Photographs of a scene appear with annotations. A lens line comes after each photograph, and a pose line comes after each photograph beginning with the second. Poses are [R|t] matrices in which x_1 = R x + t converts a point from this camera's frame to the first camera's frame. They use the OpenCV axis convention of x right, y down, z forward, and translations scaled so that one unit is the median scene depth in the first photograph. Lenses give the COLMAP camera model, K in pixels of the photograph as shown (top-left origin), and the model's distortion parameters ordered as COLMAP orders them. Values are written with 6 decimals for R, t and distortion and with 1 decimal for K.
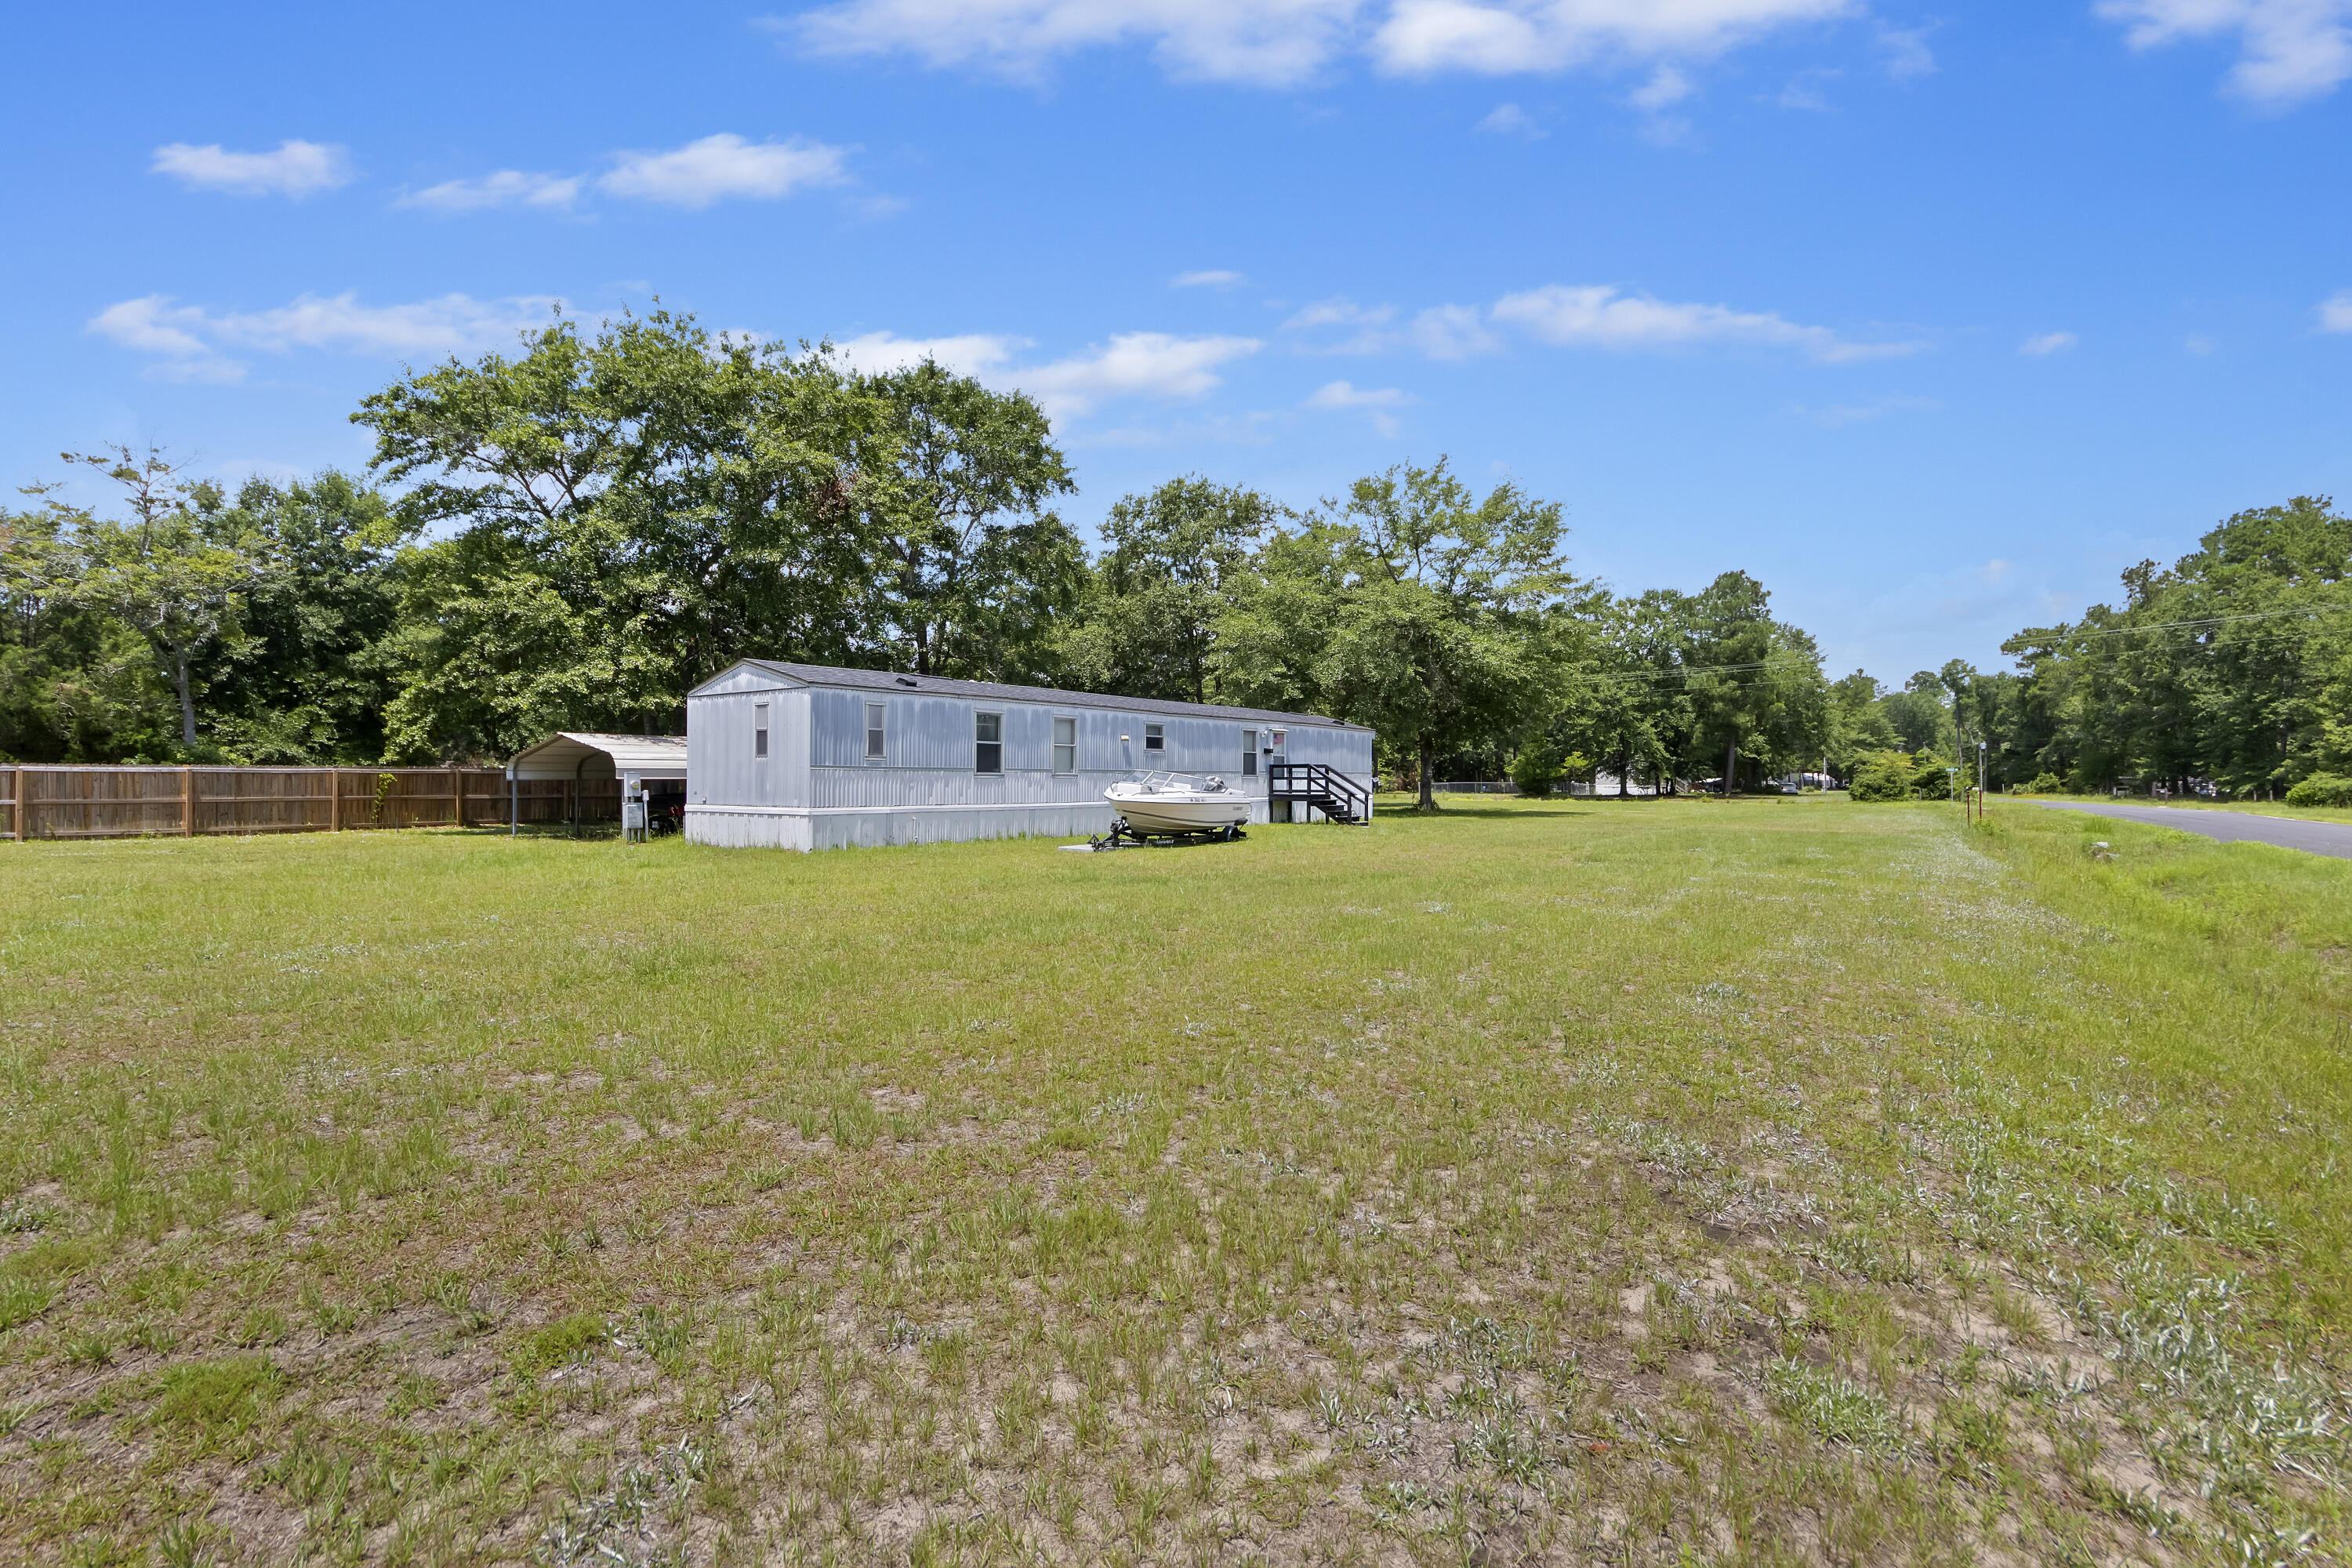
lens RADIAL K [[1076.1, 0, 1176.1], [0, 1076.1, 783.7], [0, 0, 1]] dist [0.001680, 0.000053]
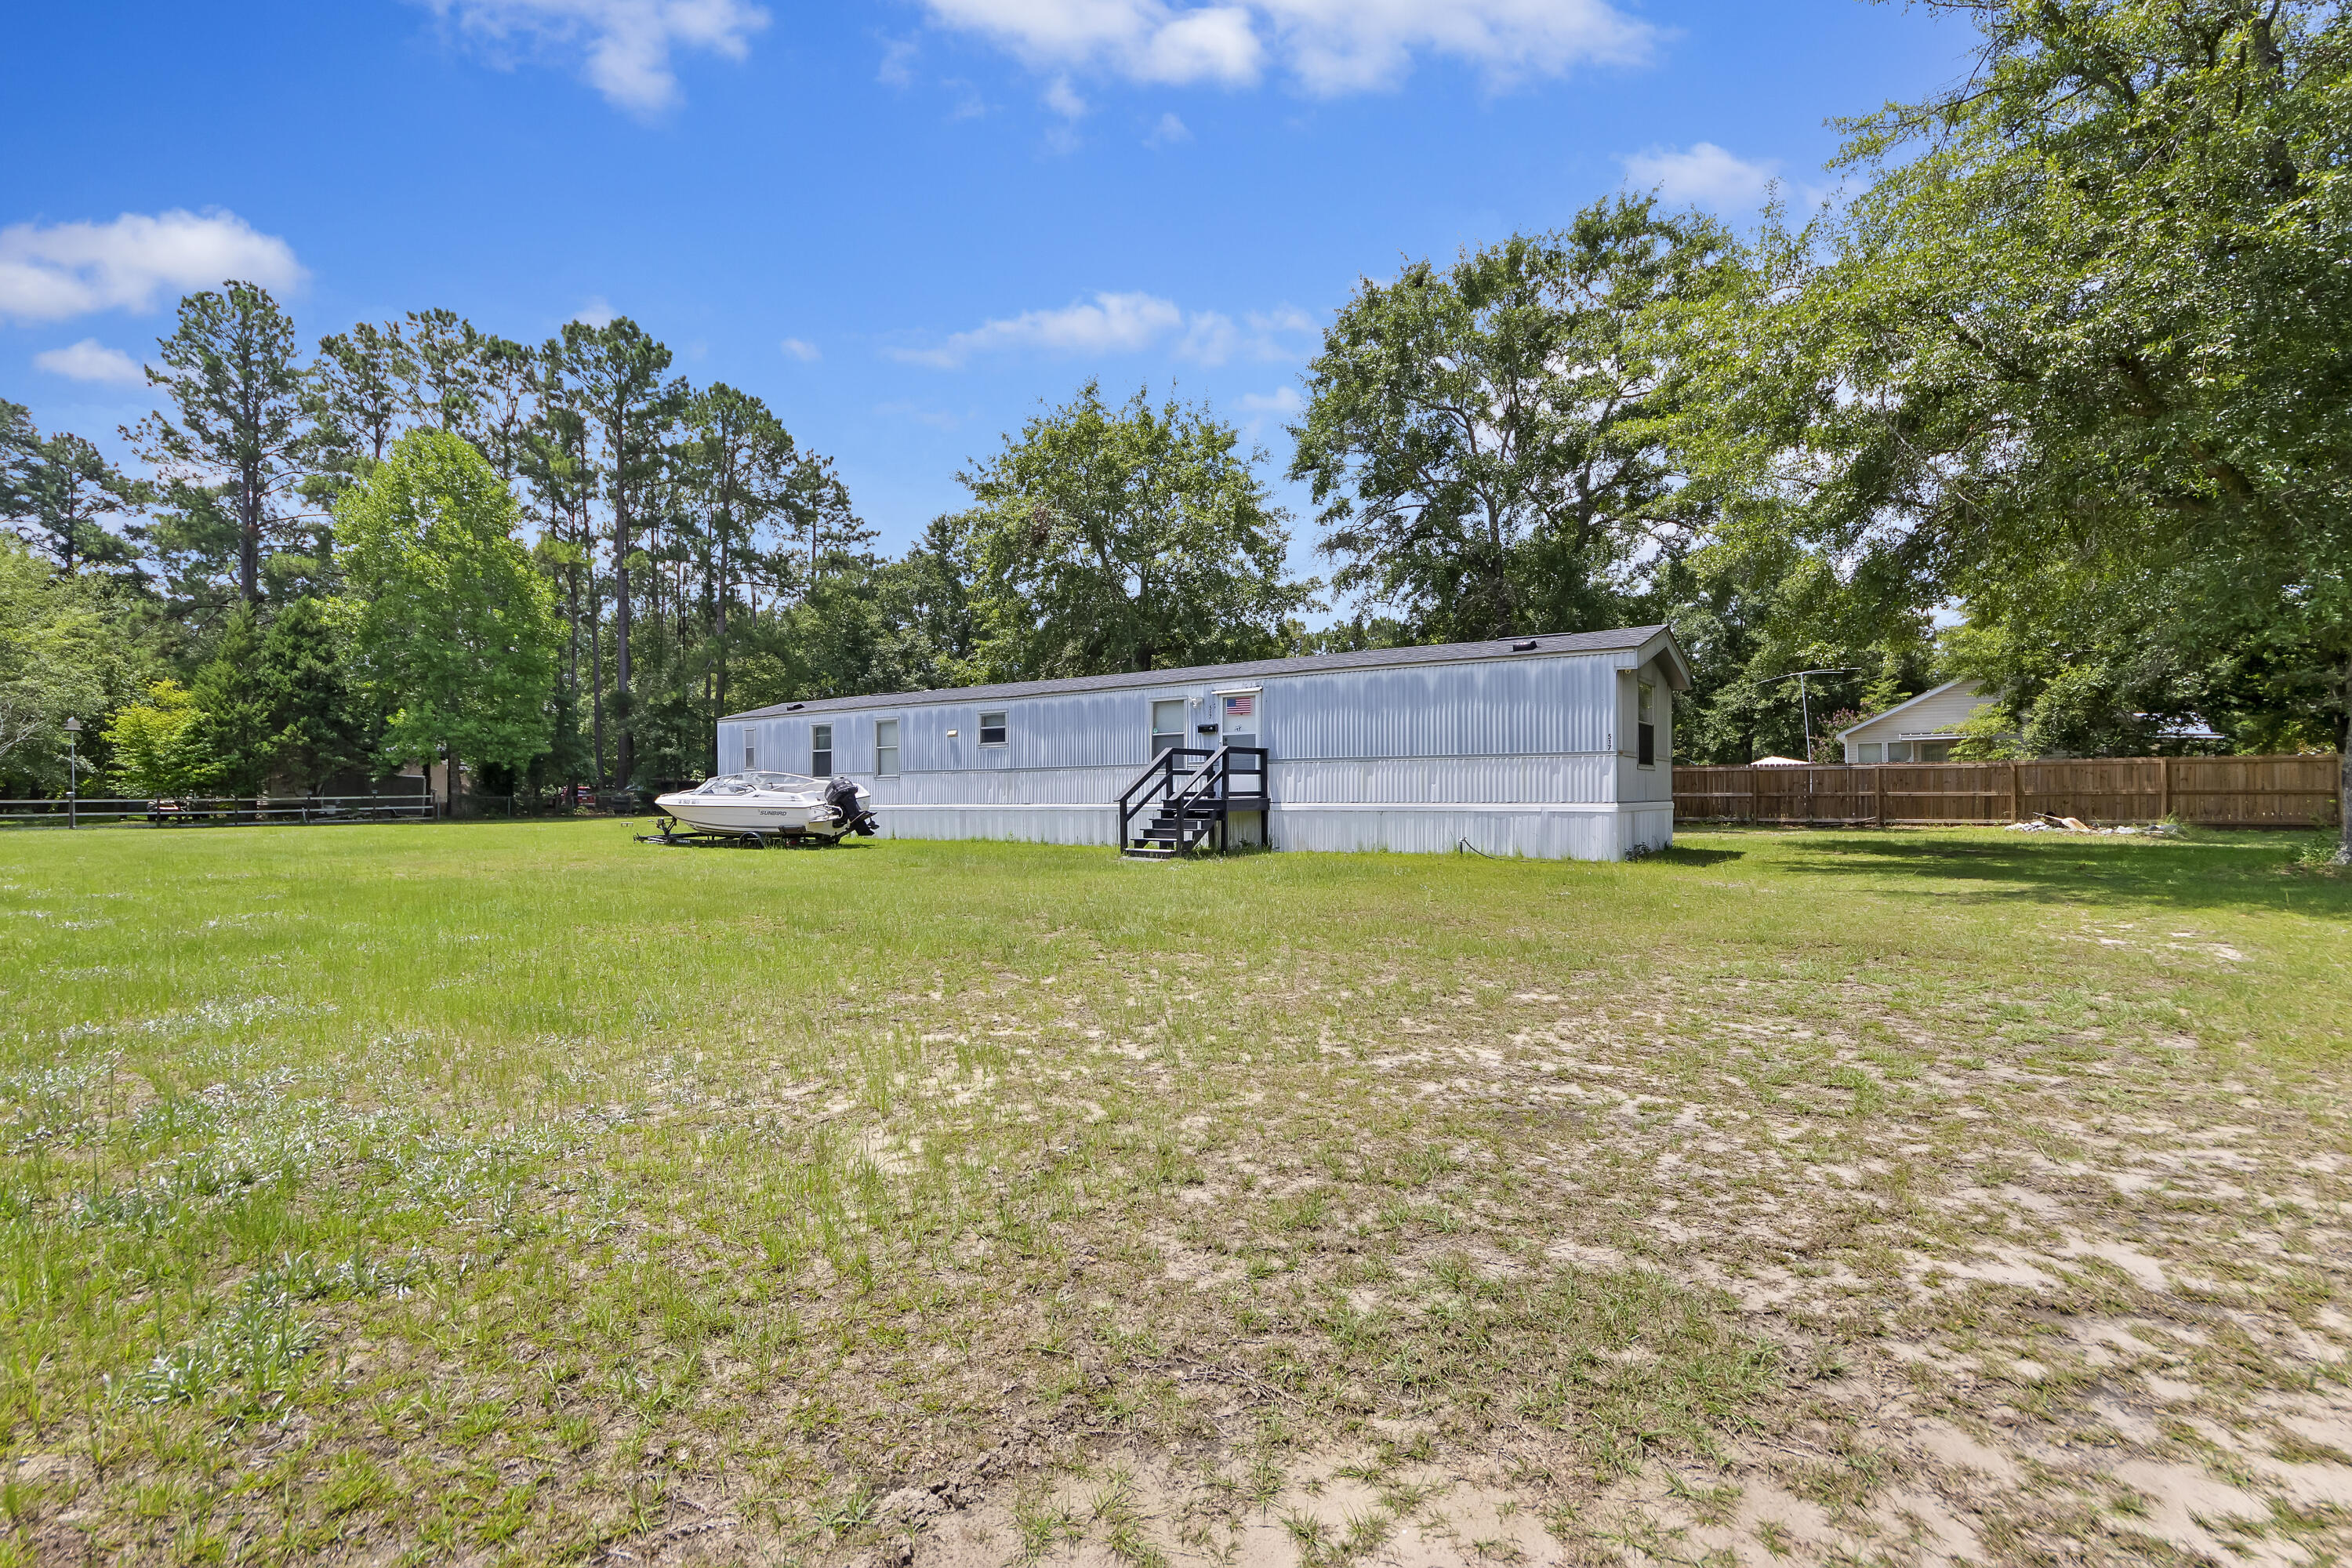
lens RADIAL K [[1076.1, 0, 1175.8], [0, 1076.1, 791.5], [0, 0, 1]] dist [0.001680, 0.000053]
pose [[0.020226, -0.000510, -0.999795, 0.828589], [0.007033, 0.999975, -0.000368, 0.007209], [0.999771, -0.007024, 0.020229, 1.140879]]
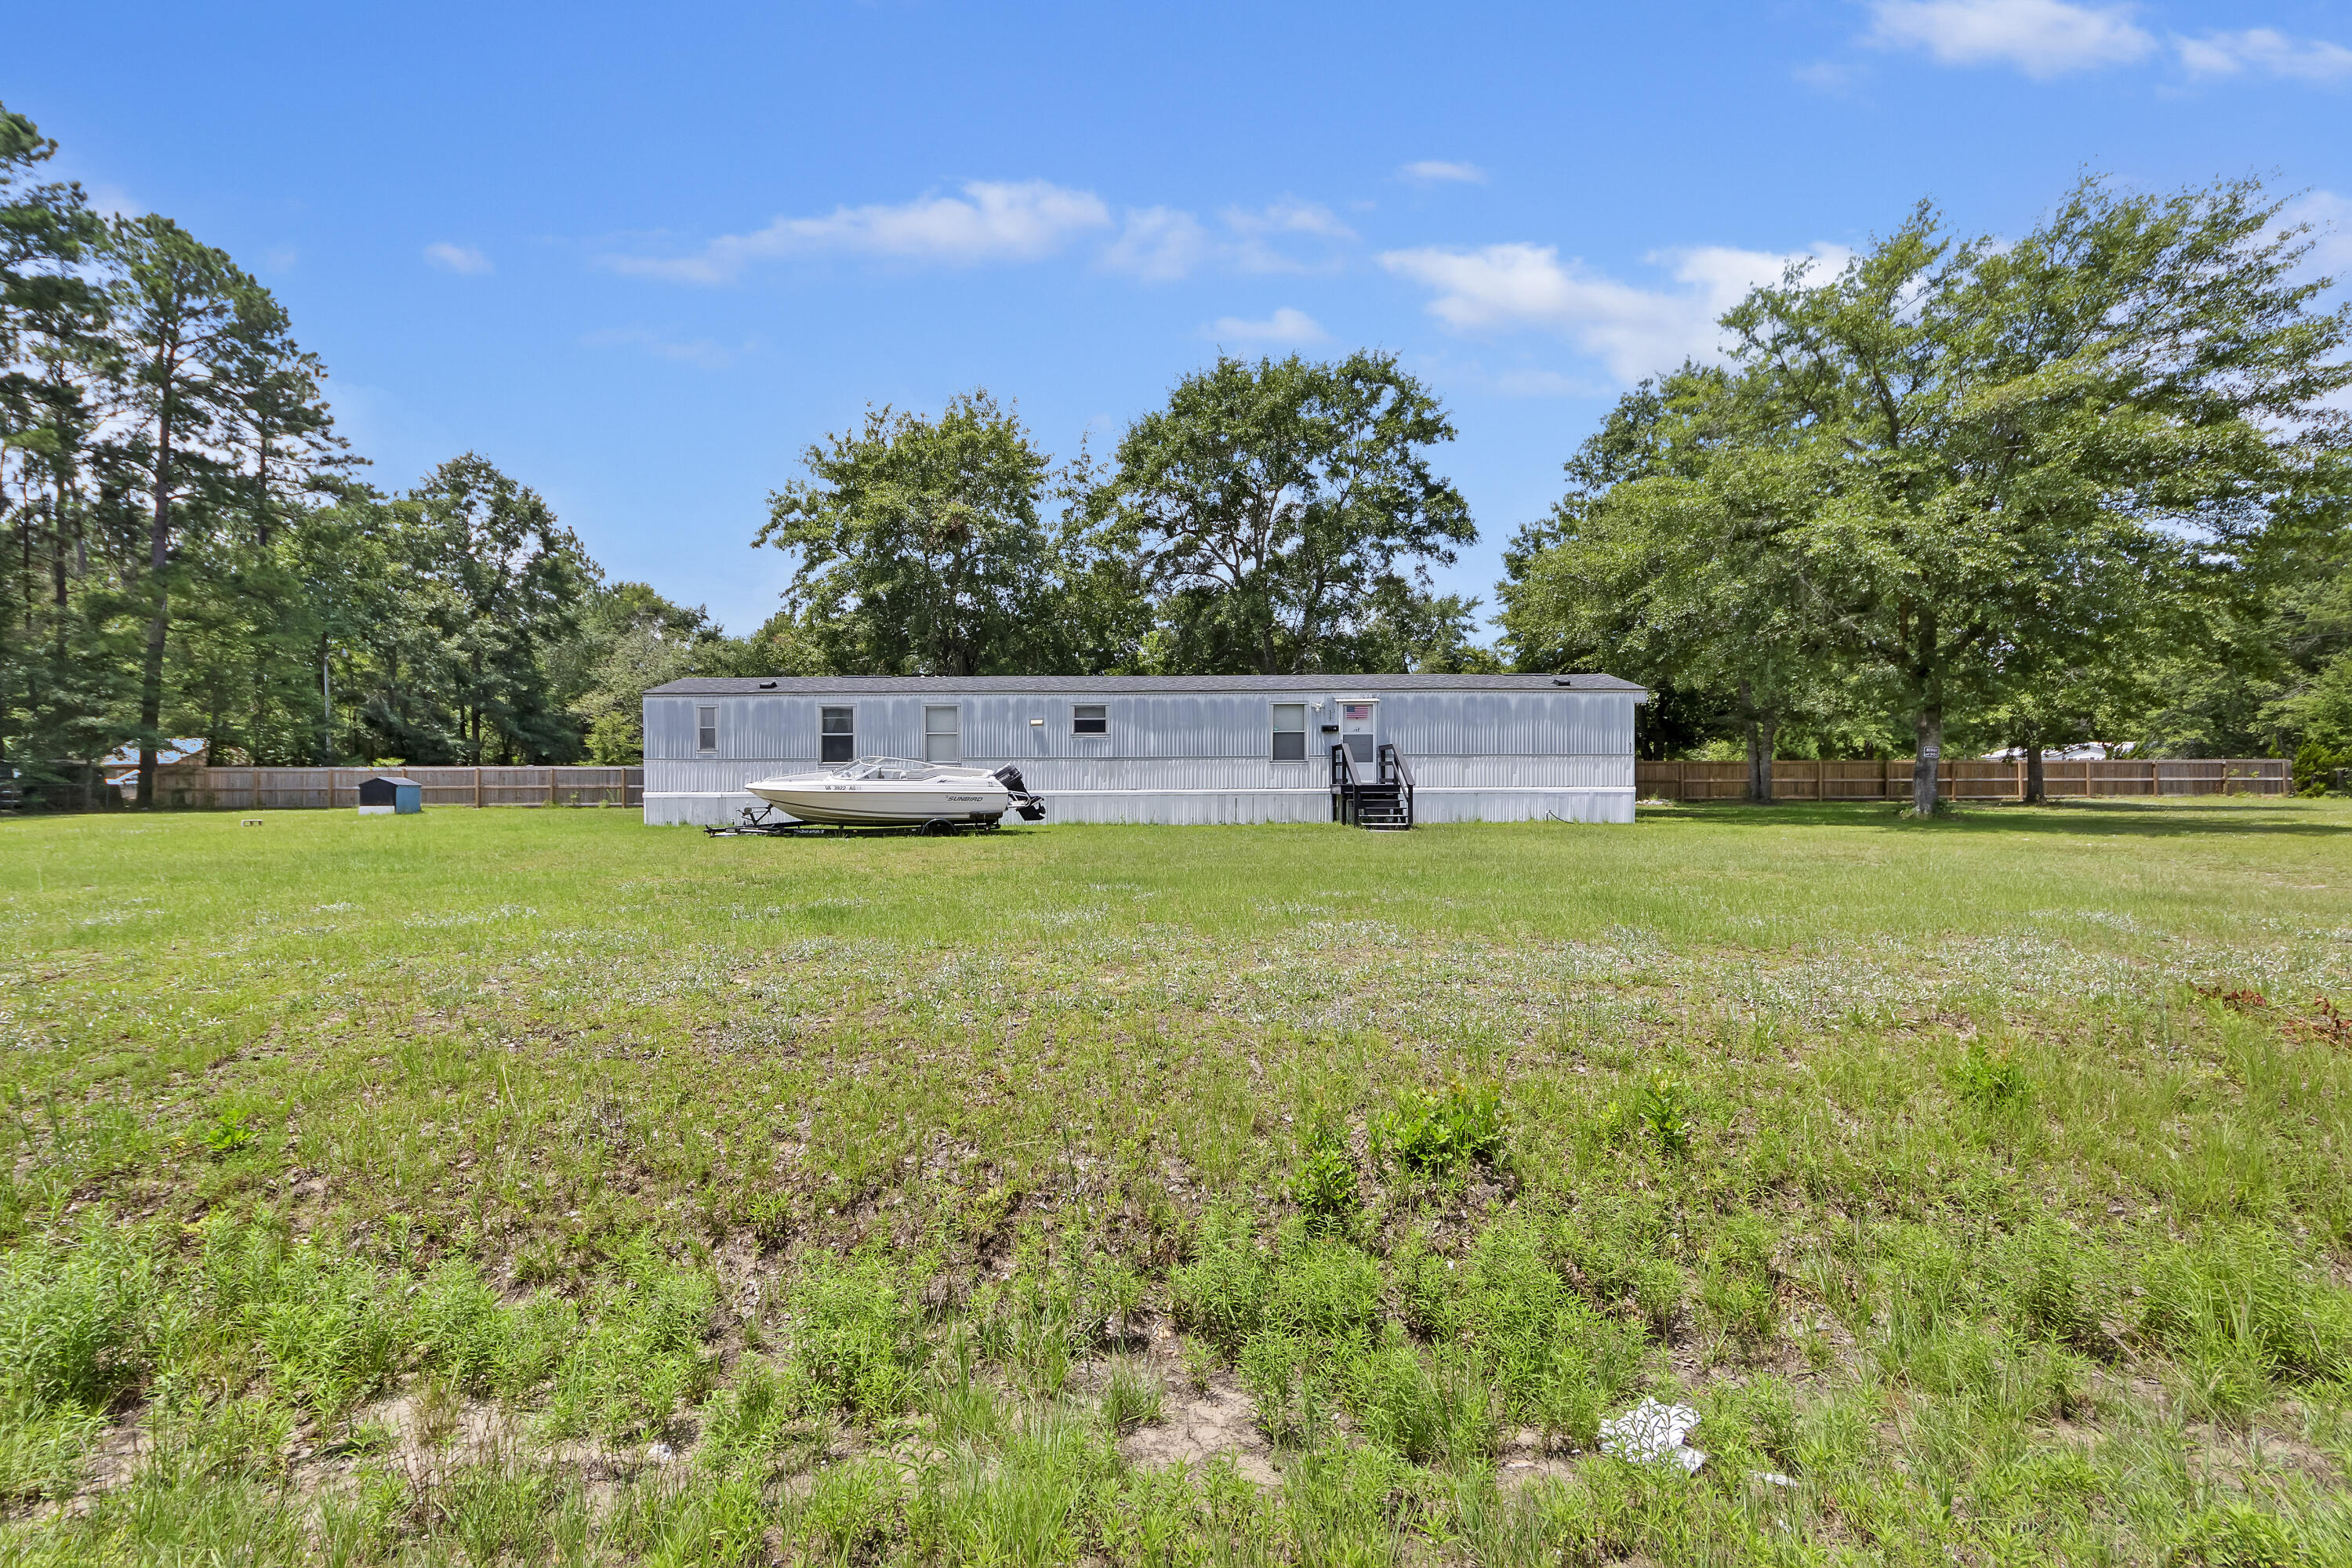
lens RADIAL K [[995.2, 0, 1175.7], [0, 995.2, 784.2], [0, 0, 1]] dist [0.001416, -0.000099]
pose [[0.600866, -0.000052, -0.799350, 0.697834], [0.003973, 0.999988, 0.002921, 0.008684], [0.799340, -0.004931, 0.600859, 0.565333]]
